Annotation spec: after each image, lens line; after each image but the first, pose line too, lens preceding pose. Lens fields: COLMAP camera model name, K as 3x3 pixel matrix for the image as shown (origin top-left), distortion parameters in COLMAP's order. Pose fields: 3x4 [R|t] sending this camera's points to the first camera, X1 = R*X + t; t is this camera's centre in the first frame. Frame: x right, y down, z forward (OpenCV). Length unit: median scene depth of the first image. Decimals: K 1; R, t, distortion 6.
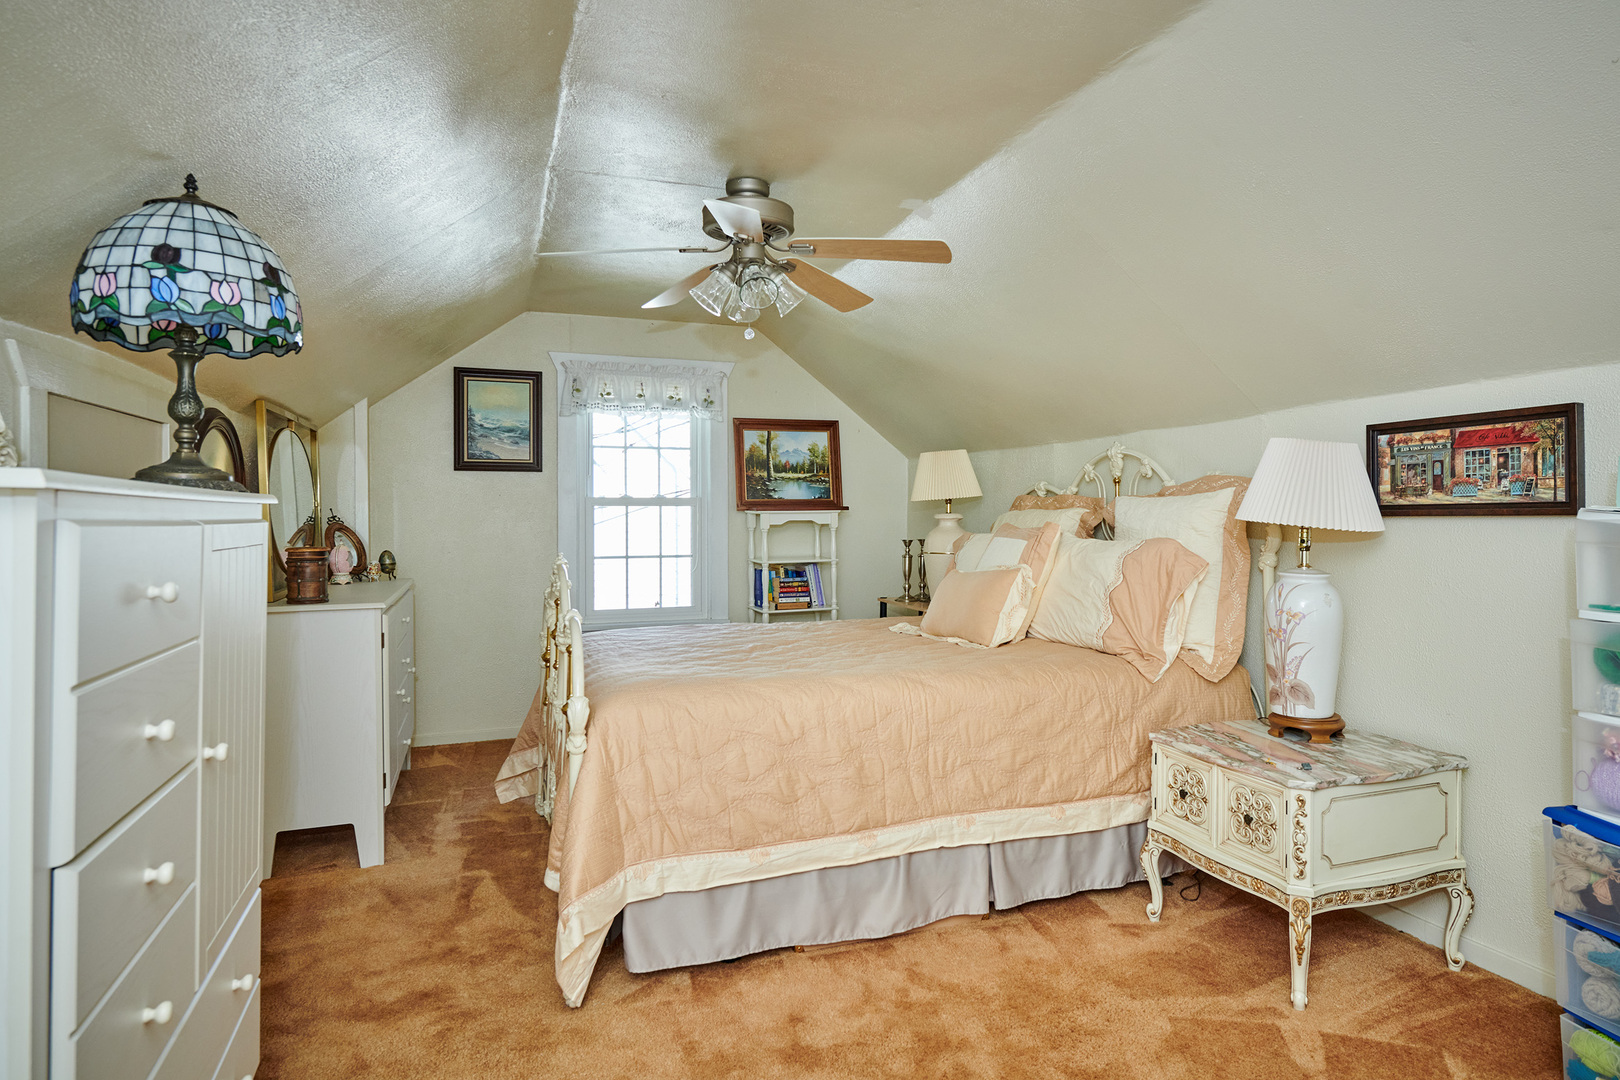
lens RADIAL K [[900.7, 0, 819.0], [0, 900.7, 519.3], [0, 0, 1]] dist [-0.003455, 0.000611]
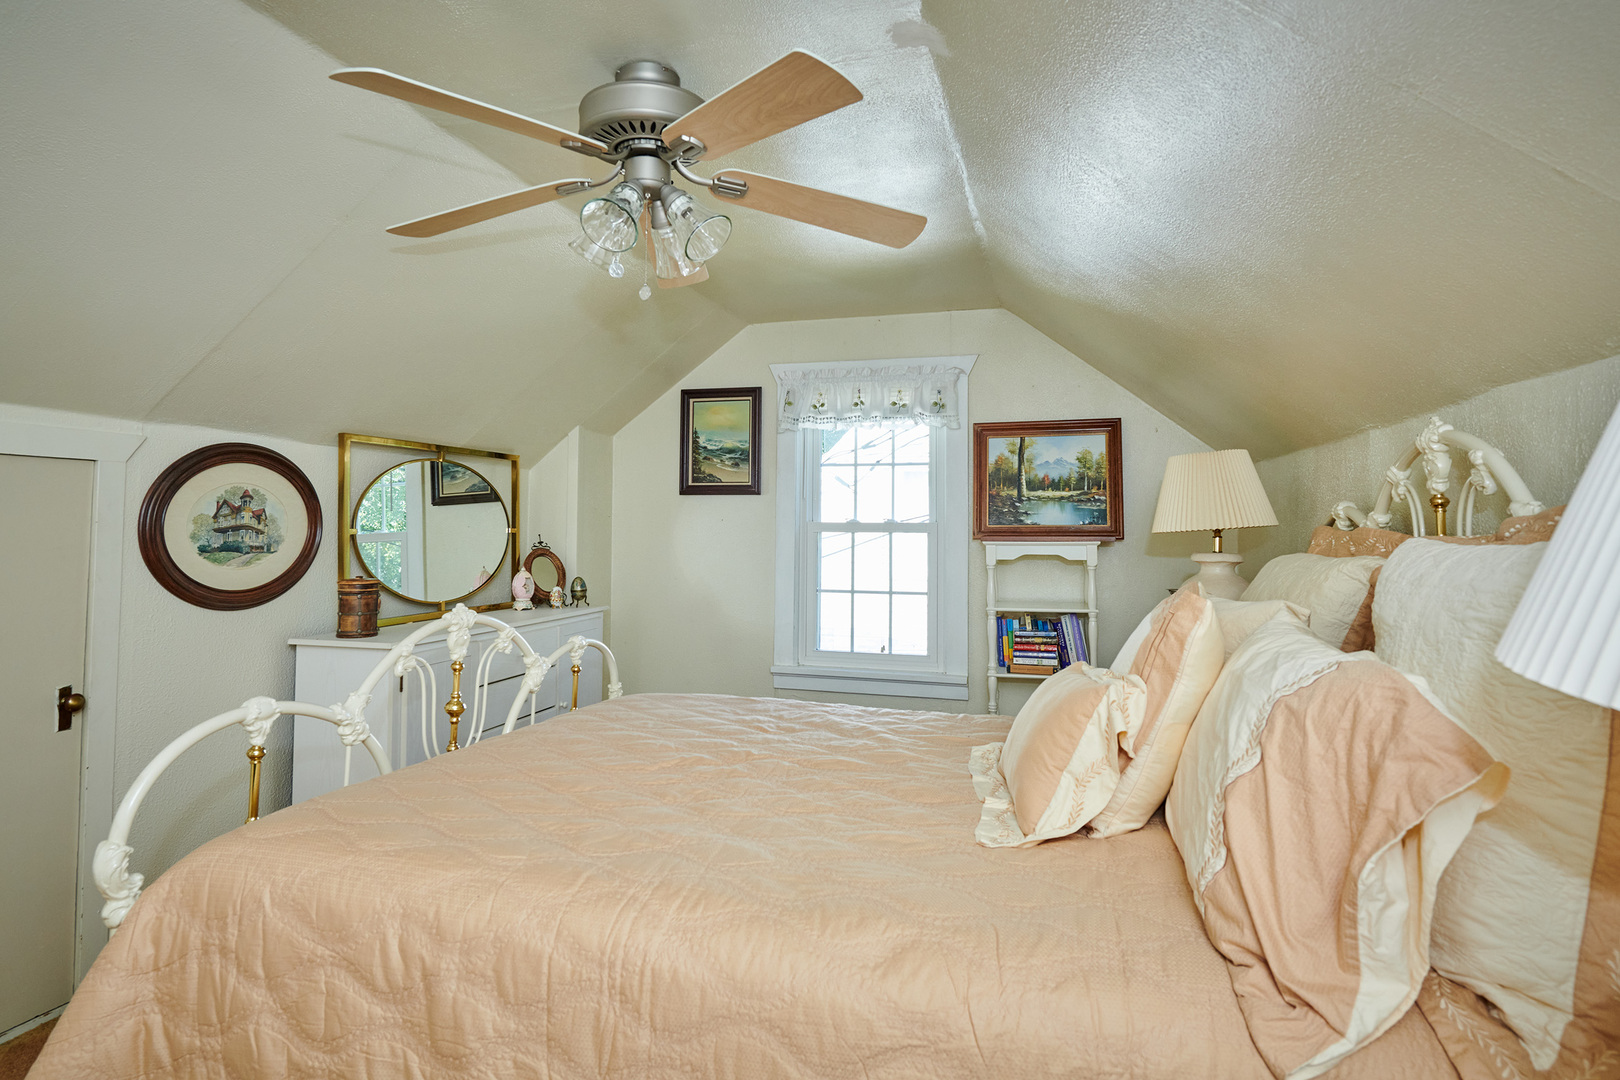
lens RADIAL K [[808.2, 0, 863.7], [0, 808.2, 496.2], [0, 0, 1]] dist [-0.002064, 0.000564]
pose [[0.816464, -0.013228, -0.577245, 0.248388], [-0.010435, 0.999236, -0.037658, -0.020713], [0.577302, 0.036769, 0.815702, 0.376090]]
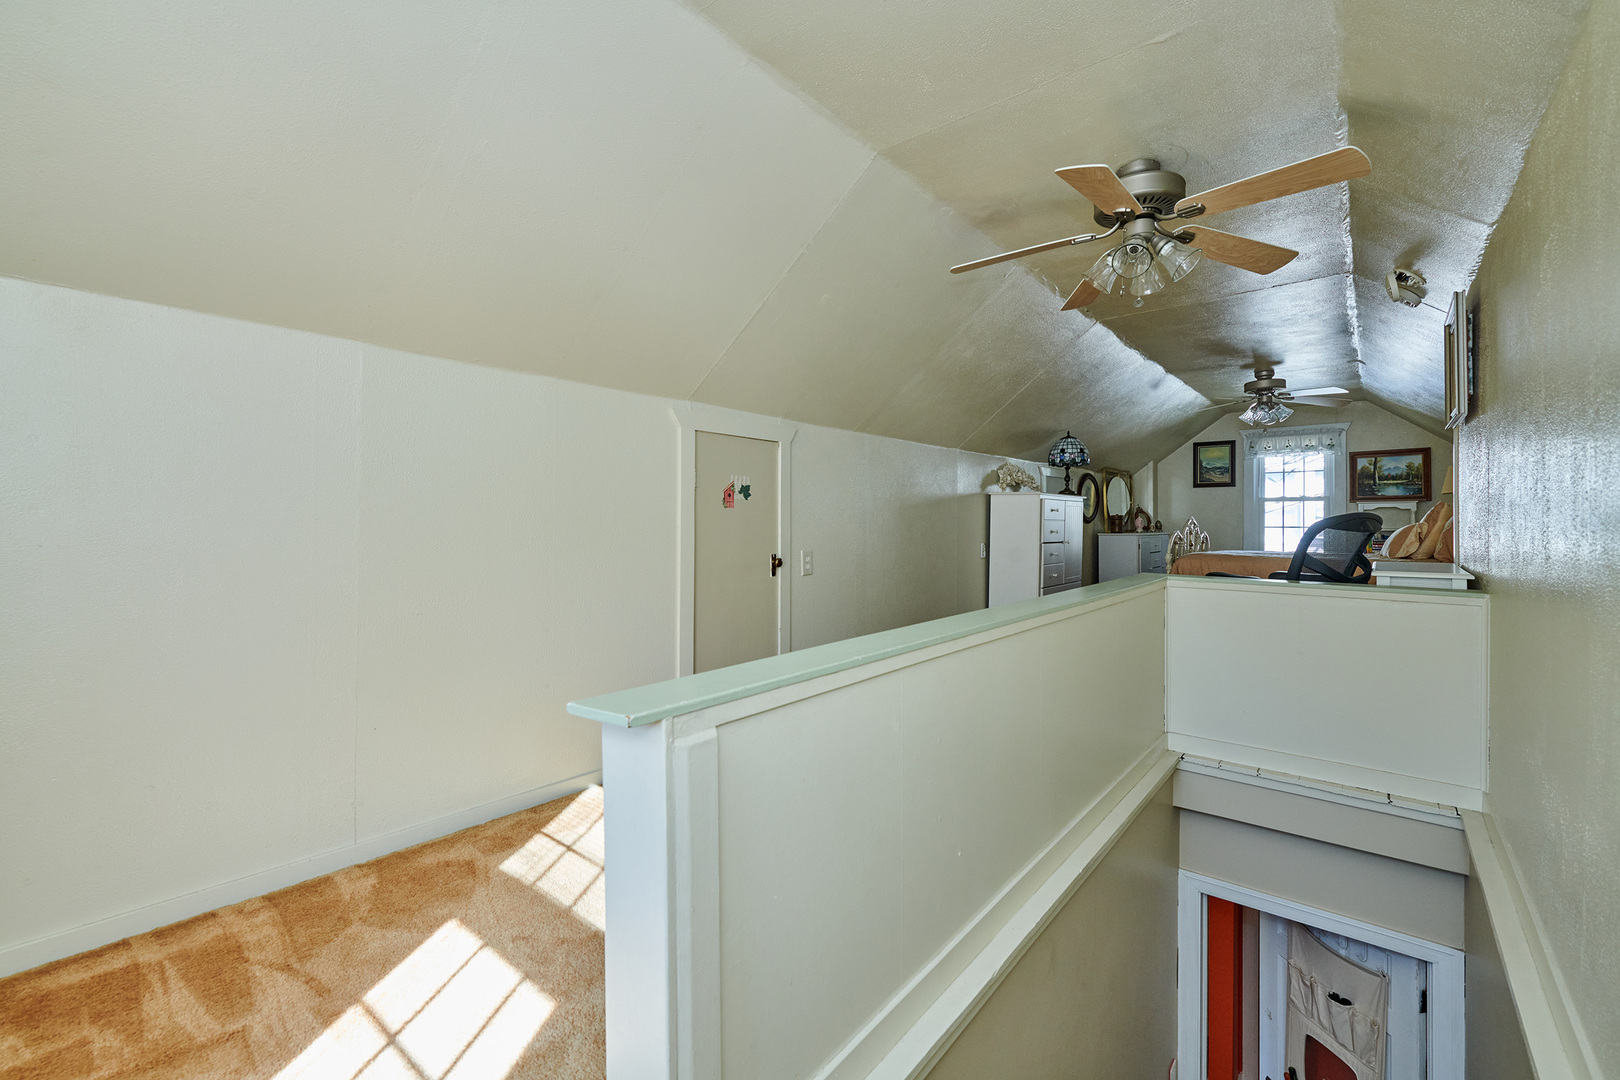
lens RADIAL K [[689.9, 0, 820.2], [0, 689.9, 530.2], [0, 0, 1]] dist [-0.000240, -0.001952]
pose [[0.493852, 0.008617, -0.869503, 0.622652], [-0.006378, 0.999960, 0.006287, 0.046616], [0.869522, 0.002441, 0.493888, -0.663840]]
